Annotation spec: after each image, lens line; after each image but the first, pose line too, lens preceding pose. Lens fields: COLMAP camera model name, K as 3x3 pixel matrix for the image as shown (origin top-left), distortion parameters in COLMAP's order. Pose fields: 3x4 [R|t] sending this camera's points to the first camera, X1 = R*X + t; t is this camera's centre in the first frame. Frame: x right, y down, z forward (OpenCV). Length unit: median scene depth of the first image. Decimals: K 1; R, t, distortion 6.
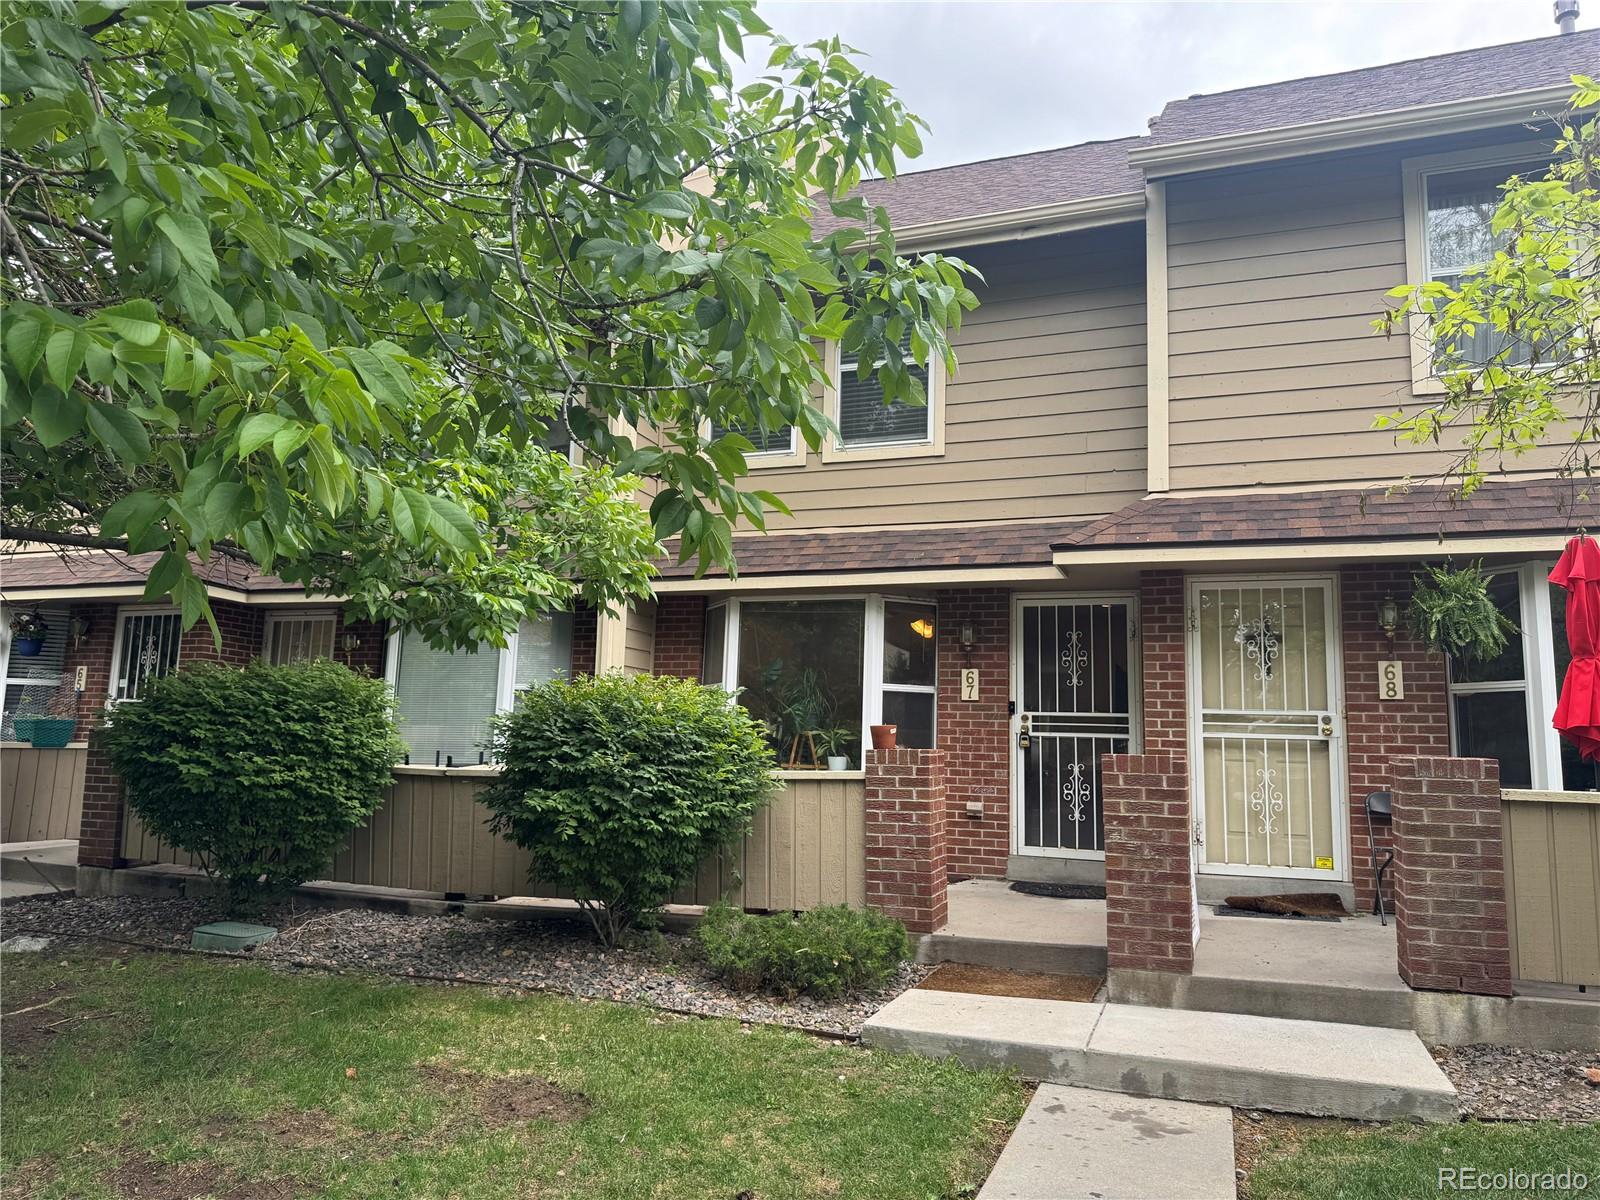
lens RADIAL K [[1129.7, 0, 793.7], [0, 1129.7, 600.7], [0, 0, 1]] dist [0.098376, -0.001537]
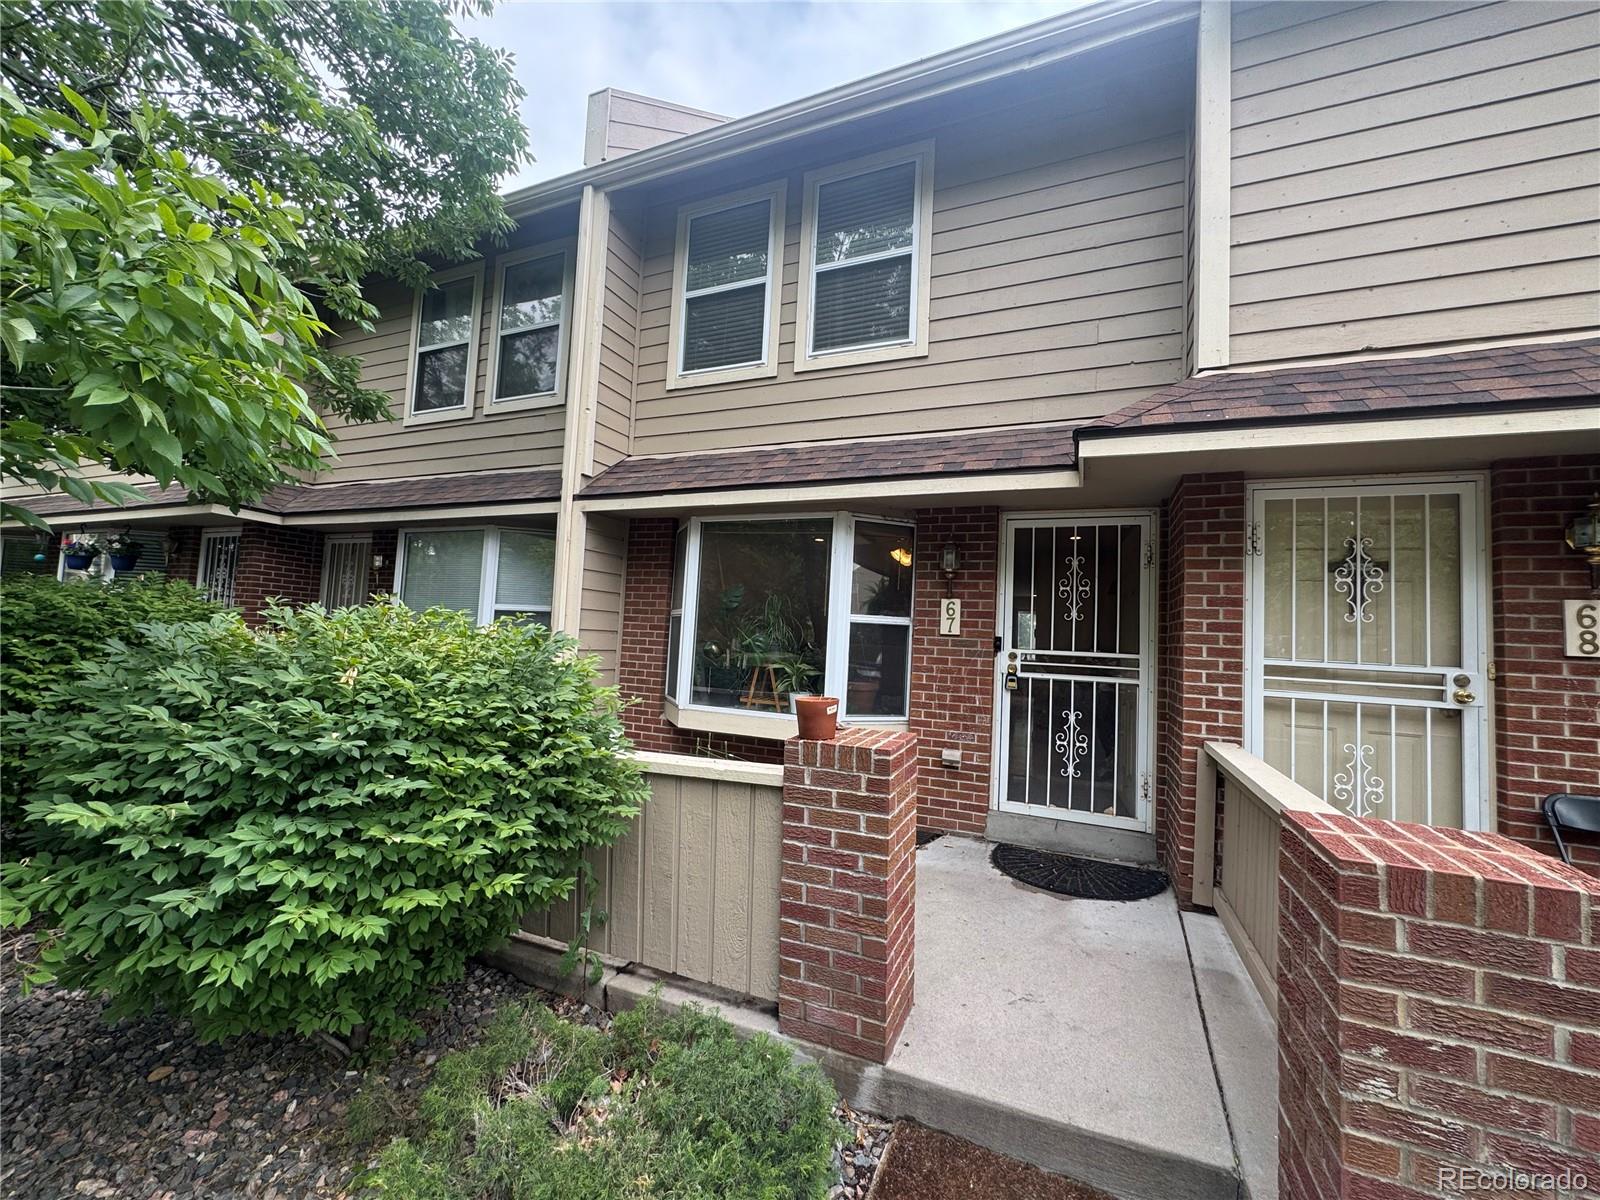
lens RADIAL K [[638.1, 0, 801.1], [0, 638.1, 601.5], [0, 0, 1]] dist [-0.007154, 0.000446]
pose [[0.998391, 0.016030, -0.054388, 0.068818], [-0.011564, 0.996610, 0.081449, 0.024241], [0.055510, -0.080689, 0.995192, 0.517403]]
